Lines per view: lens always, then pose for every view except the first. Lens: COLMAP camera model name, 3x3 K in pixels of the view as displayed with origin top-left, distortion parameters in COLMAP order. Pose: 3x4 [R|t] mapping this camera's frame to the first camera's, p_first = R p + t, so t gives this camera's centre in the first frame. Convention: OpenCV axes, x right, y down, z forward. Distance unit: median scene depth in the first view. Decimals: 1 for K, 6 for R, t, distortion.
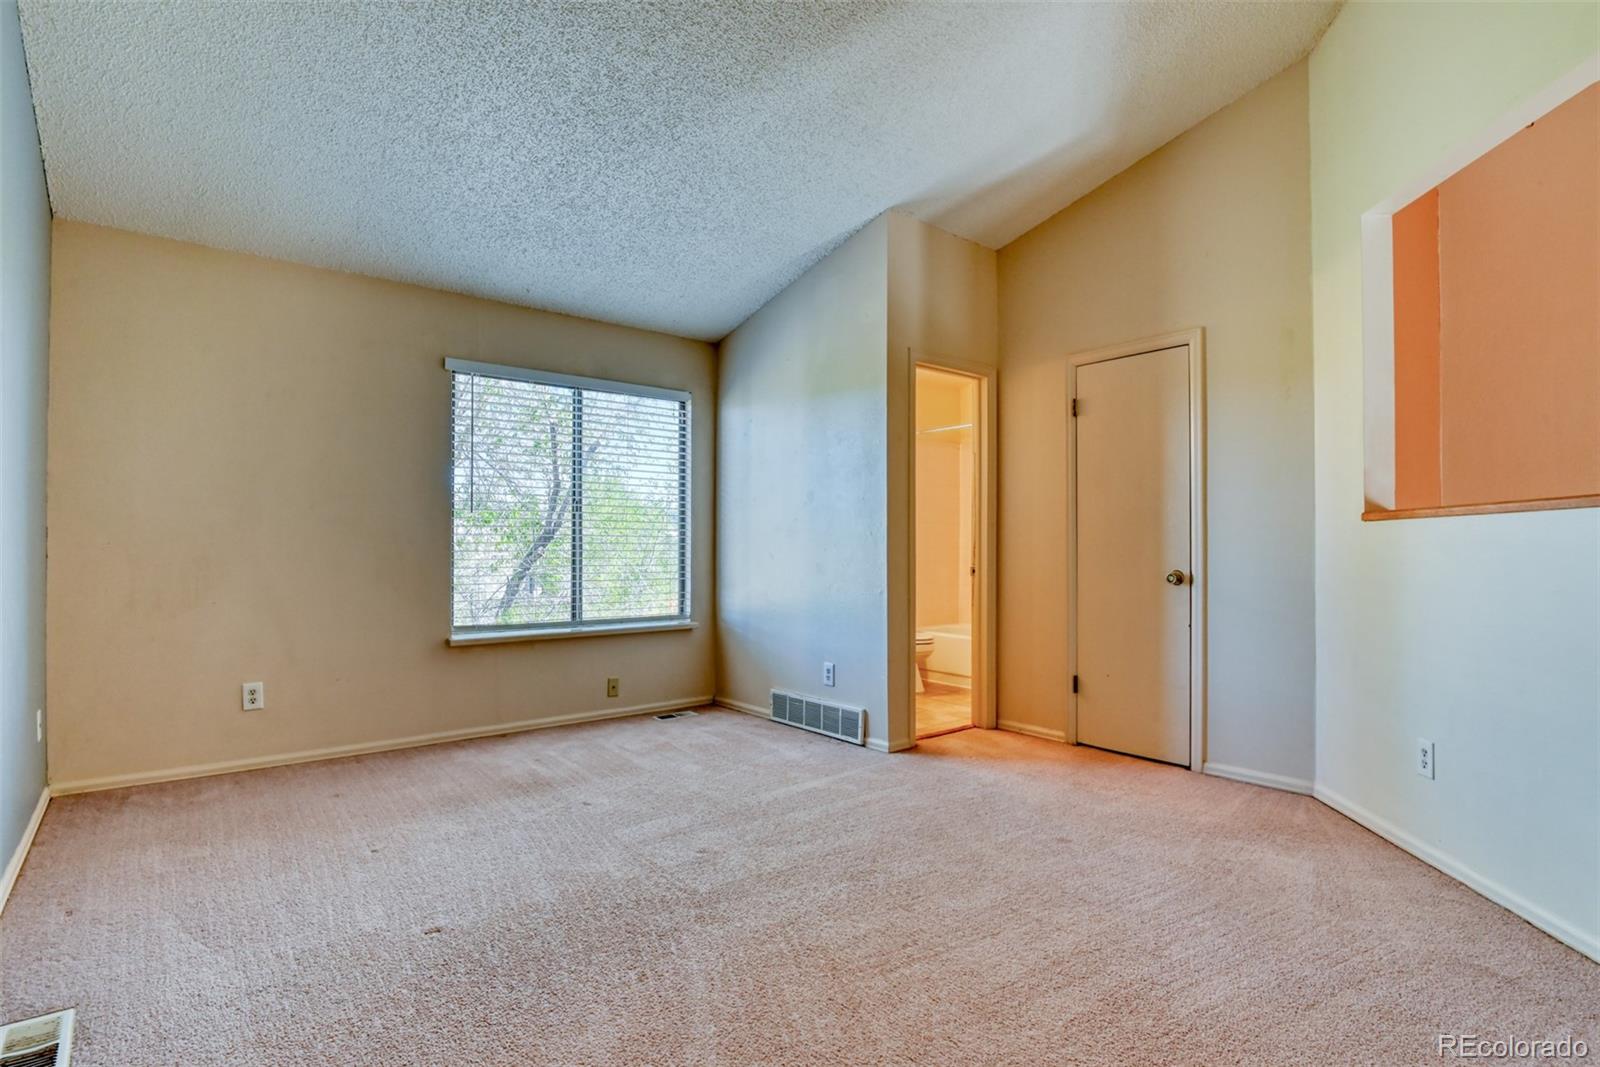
lens RADIAL K [[782.8, 0, 804.5], [0, 782.8, 537.0], [0, 0, 1]] dist [-0.016878, -0.006615]
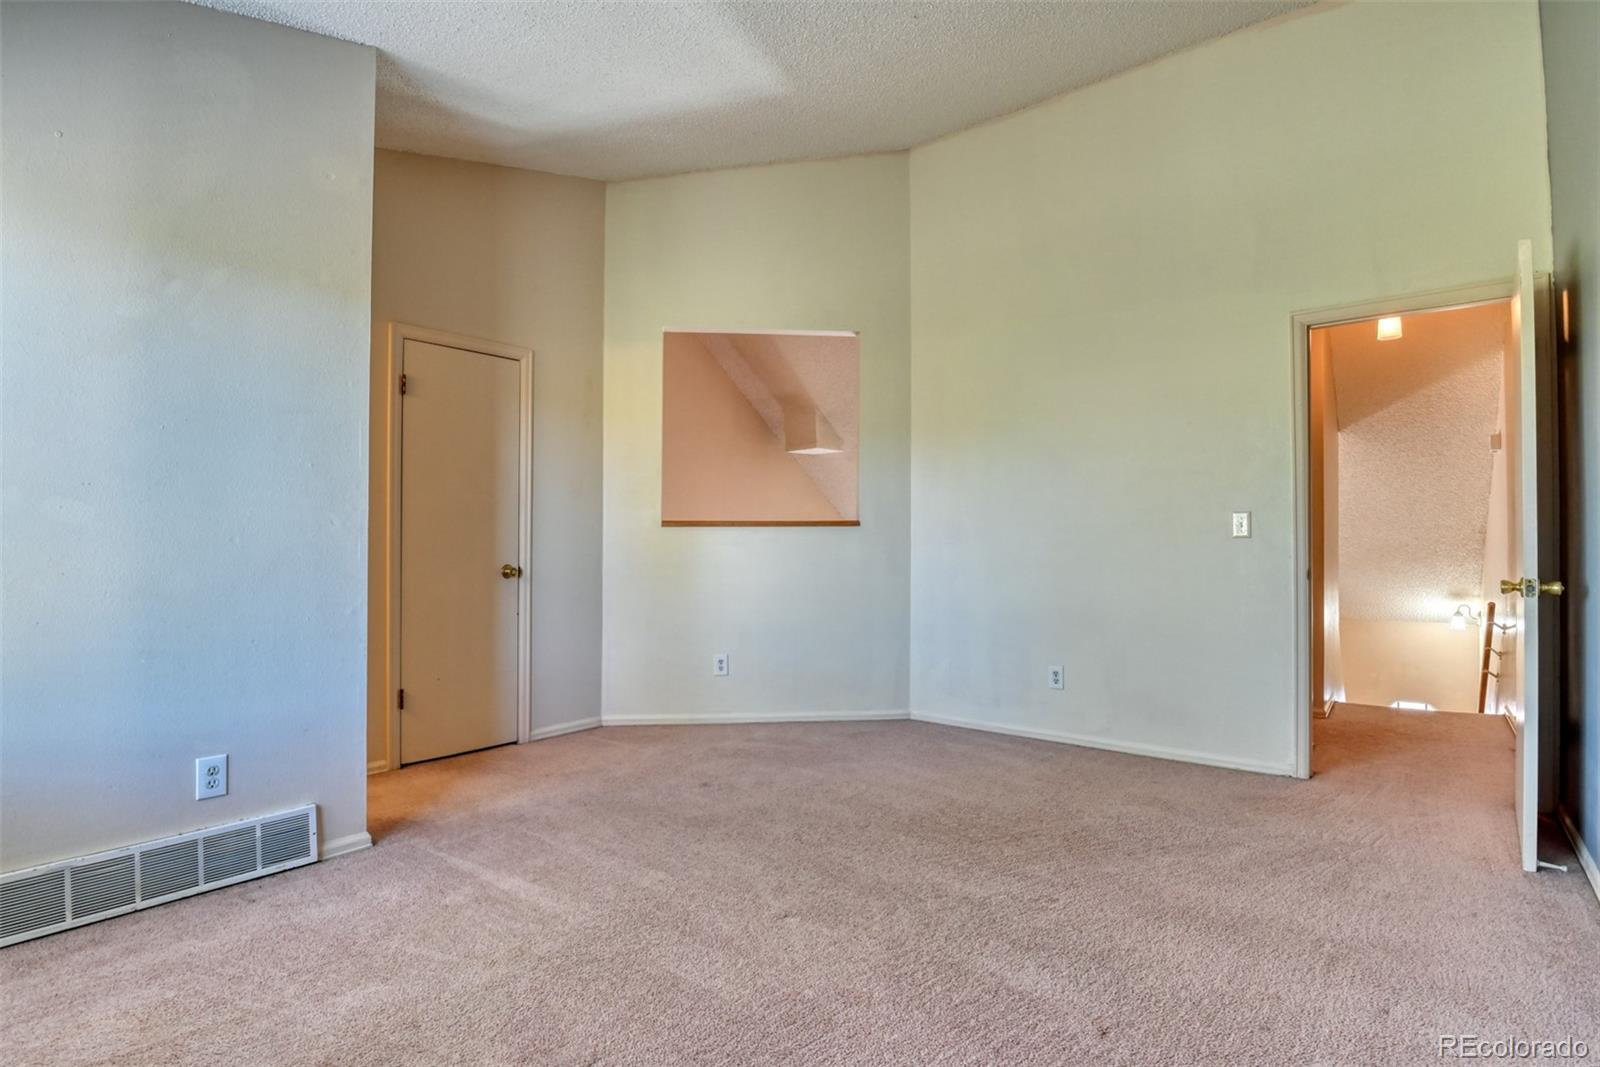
lens RADIAL K [[771.0, 0, 800.0], [0, 771.0, 533.5], [0, 0, 1]] dist [-0.029191, -0.000696]
pose [[-0.201297, 0.011954, 0.979457, -0.651888], [-0.015044, 0.999770, -0.015294, 0.009435], [-0.979415, -0.017814, -0.201071, 0.815896]]
